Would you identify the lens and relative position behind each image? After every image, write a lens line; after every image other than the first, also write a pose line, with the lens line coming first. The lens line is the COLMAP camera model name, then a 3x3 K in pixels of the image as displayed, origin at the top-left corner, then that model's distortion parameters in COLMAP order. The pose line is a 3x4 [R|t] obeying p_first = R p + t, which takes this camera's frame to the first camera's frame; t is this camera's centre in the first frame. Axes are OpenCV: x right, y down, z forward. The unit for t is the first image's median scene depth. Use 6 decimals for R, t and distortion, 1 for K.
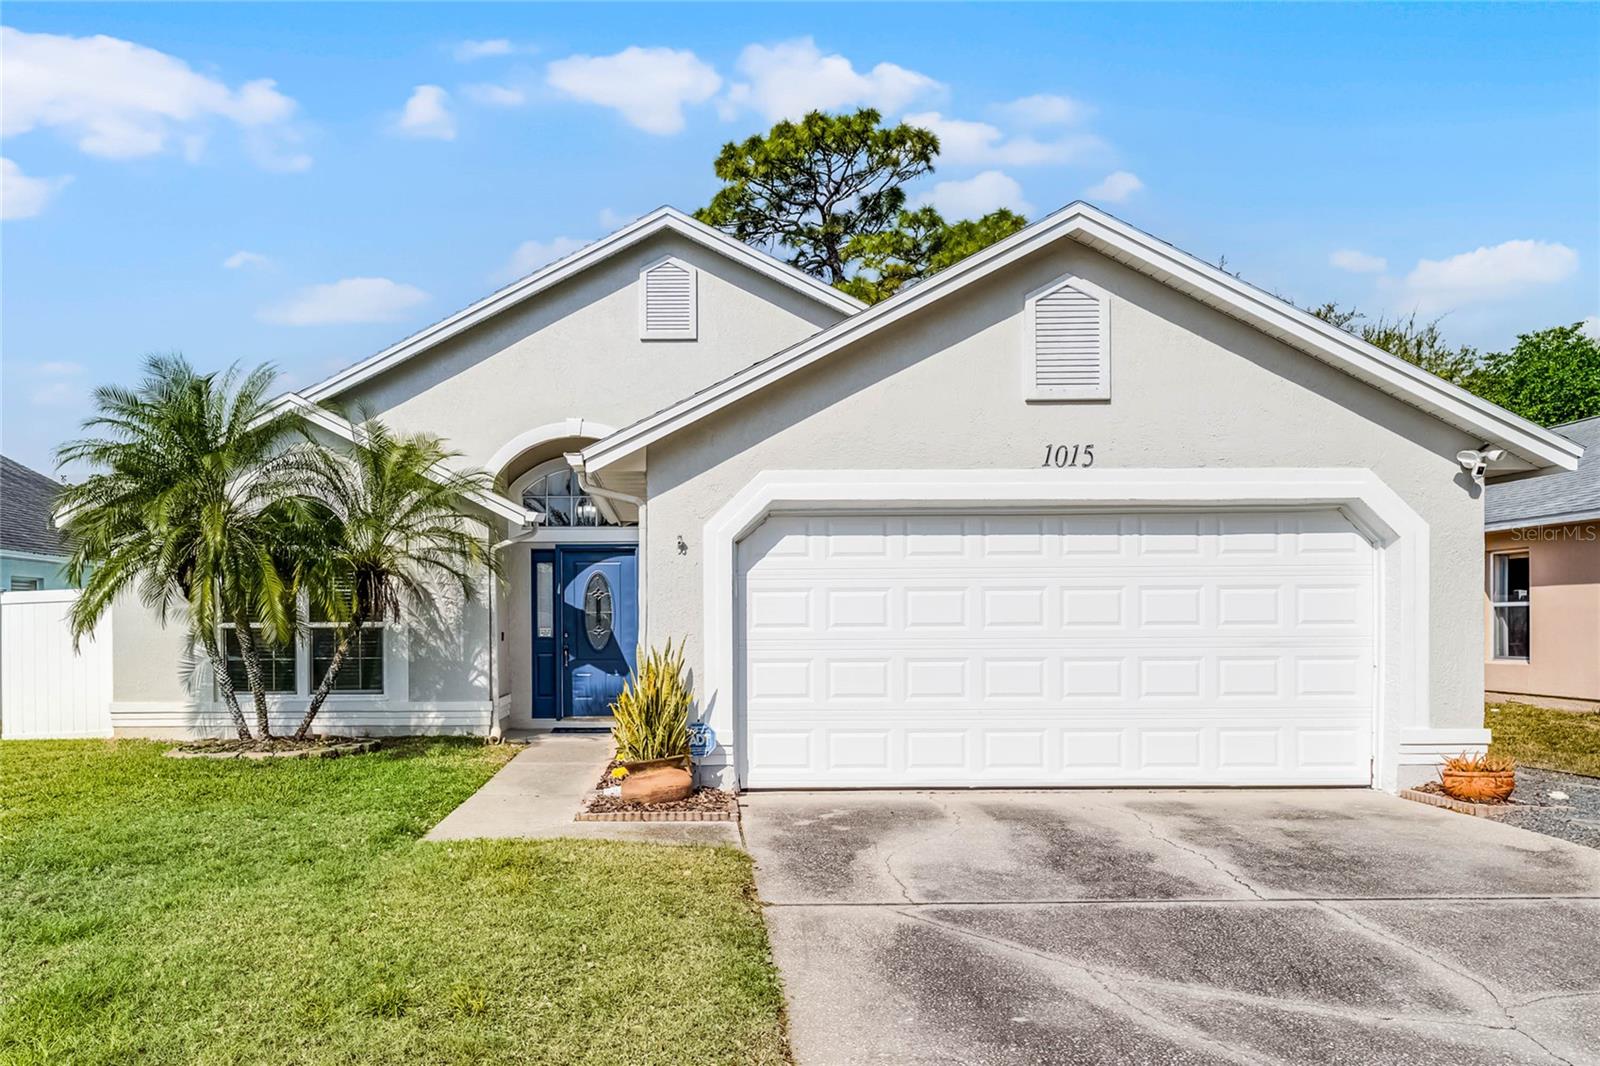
lens RADIAL K [[990.7, 0, 800.2], [0, 990.7, 530.2], [0, 0, 1]] dist [-0.001354, 0.001135]
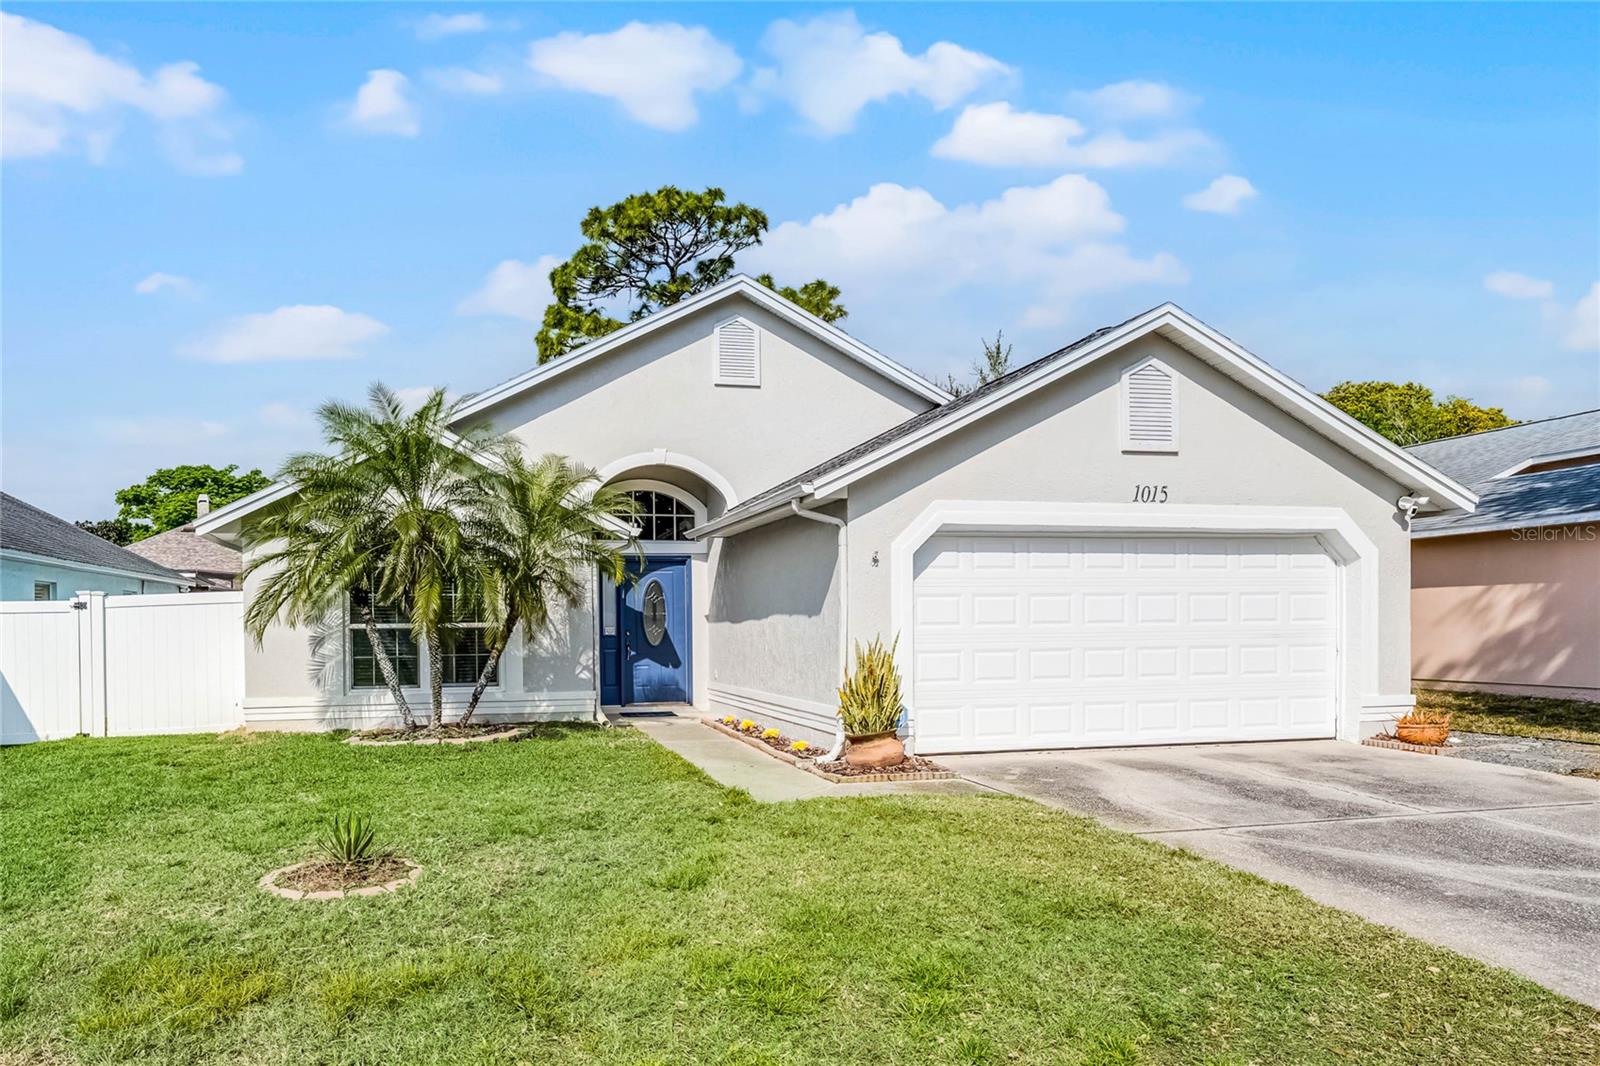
lens RADIAL K [[837.6, 0, 799.4], [0, 837.6, 539.7], [0, 0, 1]] dist [-0.001030, 0.000564]
pose [[0.982735, 0.013781, 0.184507, -0.364263], [-0.012765, 0.999896, -0.006693, -0.000503], [-0.184580, 0.004223, 0.982808, -0.009929]]
